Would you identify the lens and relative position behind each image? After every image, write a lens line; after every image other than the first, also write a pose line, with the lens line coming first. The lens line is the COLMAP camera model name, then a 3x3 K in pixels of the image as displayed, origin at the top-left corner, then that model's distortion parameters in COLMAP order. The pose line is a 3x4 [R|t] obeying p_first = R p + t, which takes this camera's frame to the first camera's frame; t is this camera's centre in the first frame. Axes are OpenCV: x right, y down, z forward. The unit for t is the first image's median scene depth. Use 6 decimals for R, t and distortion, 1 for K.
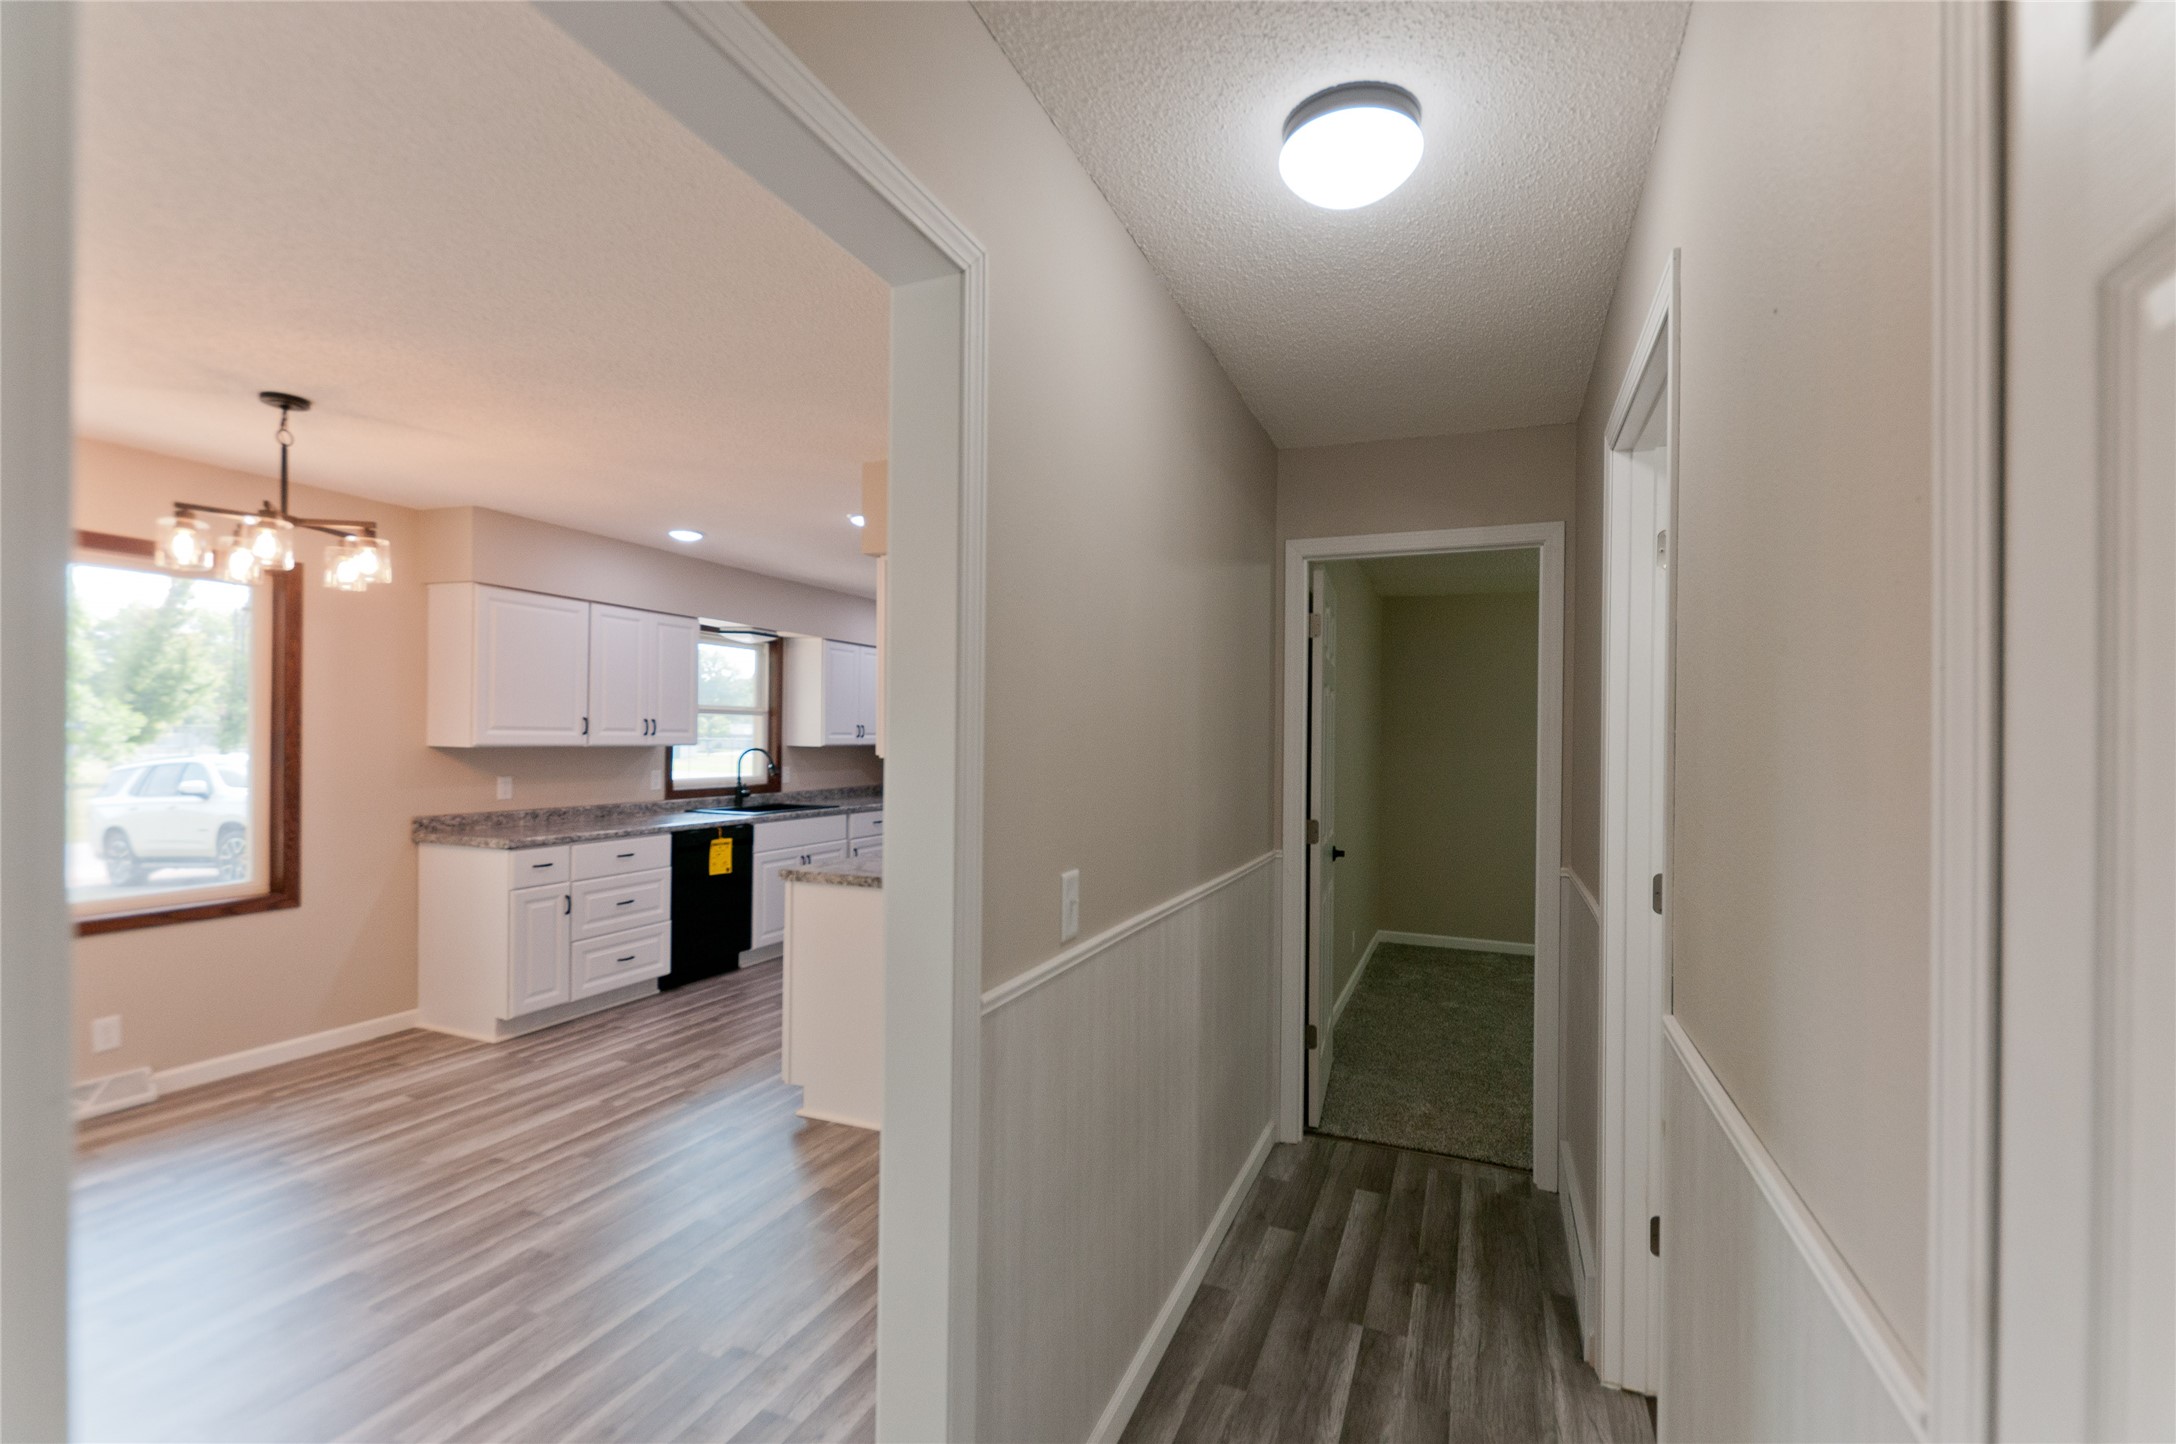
lens RADIAL K [[959.2, 0, 1094.3], [0, 959.2, 740.8], [0, 0, 1]] dist [0.013345, -0.006092]
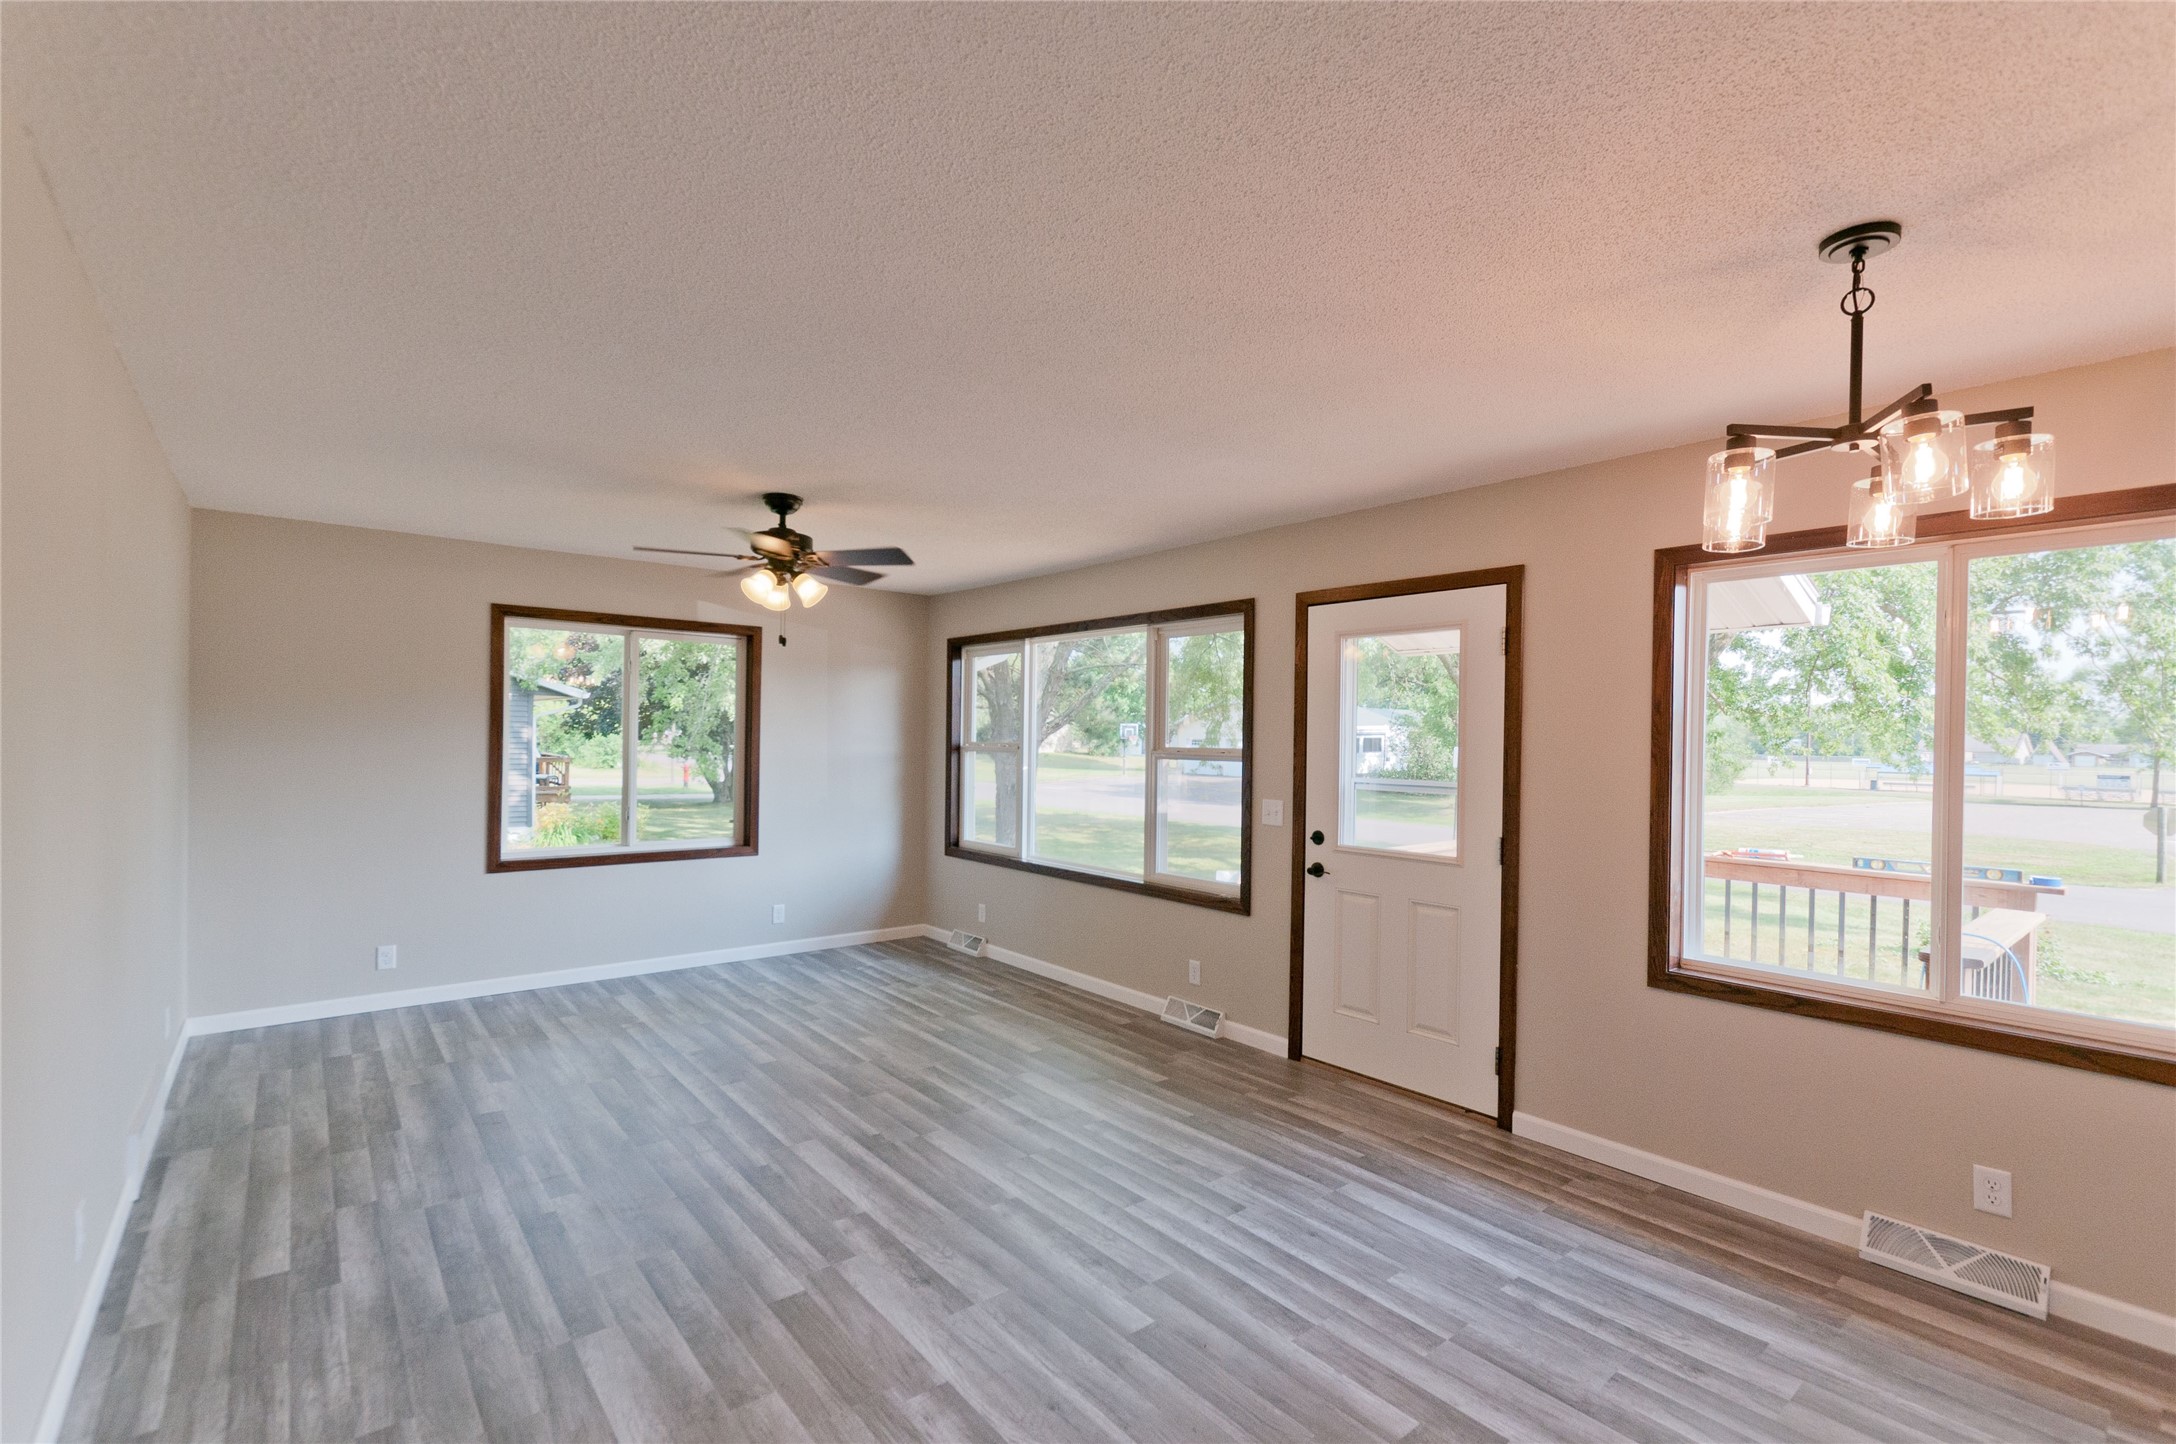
lens RADIAL K [[959.0, 0, 1093.7], [0, 959.0, 744.5], [0, 0, 1]] dist [0.012123, -0.006845]
pose [[-0.470340, -0.014576, -0.882365, -0.044069], [-0.026139, 0.999655, -0.002581, -0.010107], [0.882098, 0.021851, -0.470558, 0.564953]]
